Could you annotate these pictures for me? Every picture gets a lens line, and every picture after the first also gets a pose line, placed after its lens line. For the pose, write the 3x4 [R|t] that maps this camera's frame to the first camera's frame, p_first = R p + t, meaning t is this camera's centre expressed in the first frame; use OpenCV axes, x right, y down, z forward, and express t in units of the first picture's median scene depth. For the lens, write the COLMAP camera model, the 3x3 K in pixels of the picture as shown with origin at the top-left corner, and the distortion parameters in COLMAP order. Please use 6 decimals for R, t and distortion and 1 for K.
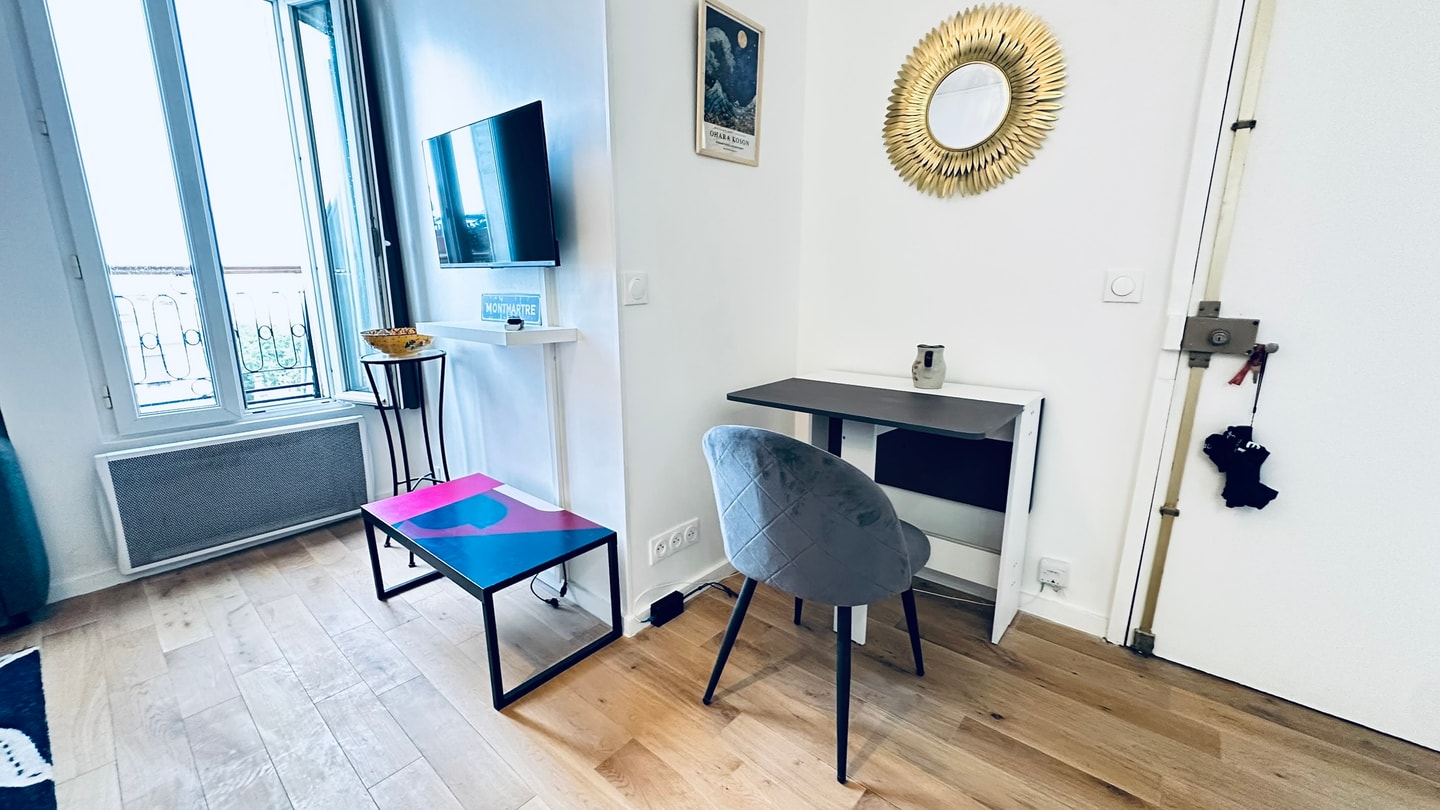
lens RADIAL K [[566.7, 0, 716.7], [0, 566.7, 405.7], [0, 0, 1]] dist [0.001905, 0.000560]
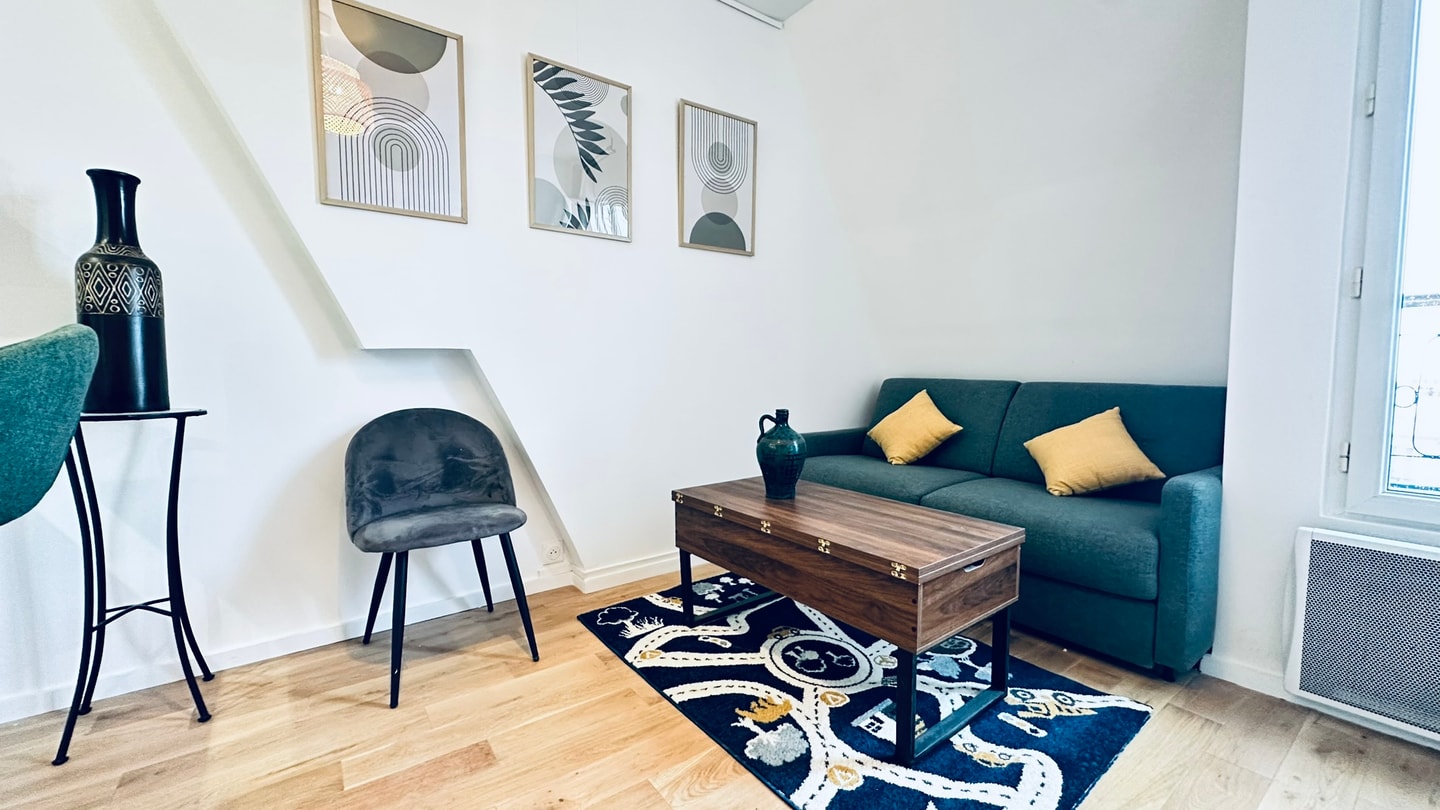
lens RADIAL K [[566.7, 0, 717.9], [0, 566.7, 406.3], [0, 0, 1]] dist [0.001905, 0.000560]
pose [[-0.217018, 0.065917, -0.973940, -0.186723], [-0.203891, 0.972651, 0.111262, 0.004764], [0.954637, 0.222724, -0.197642, 0.362561]]
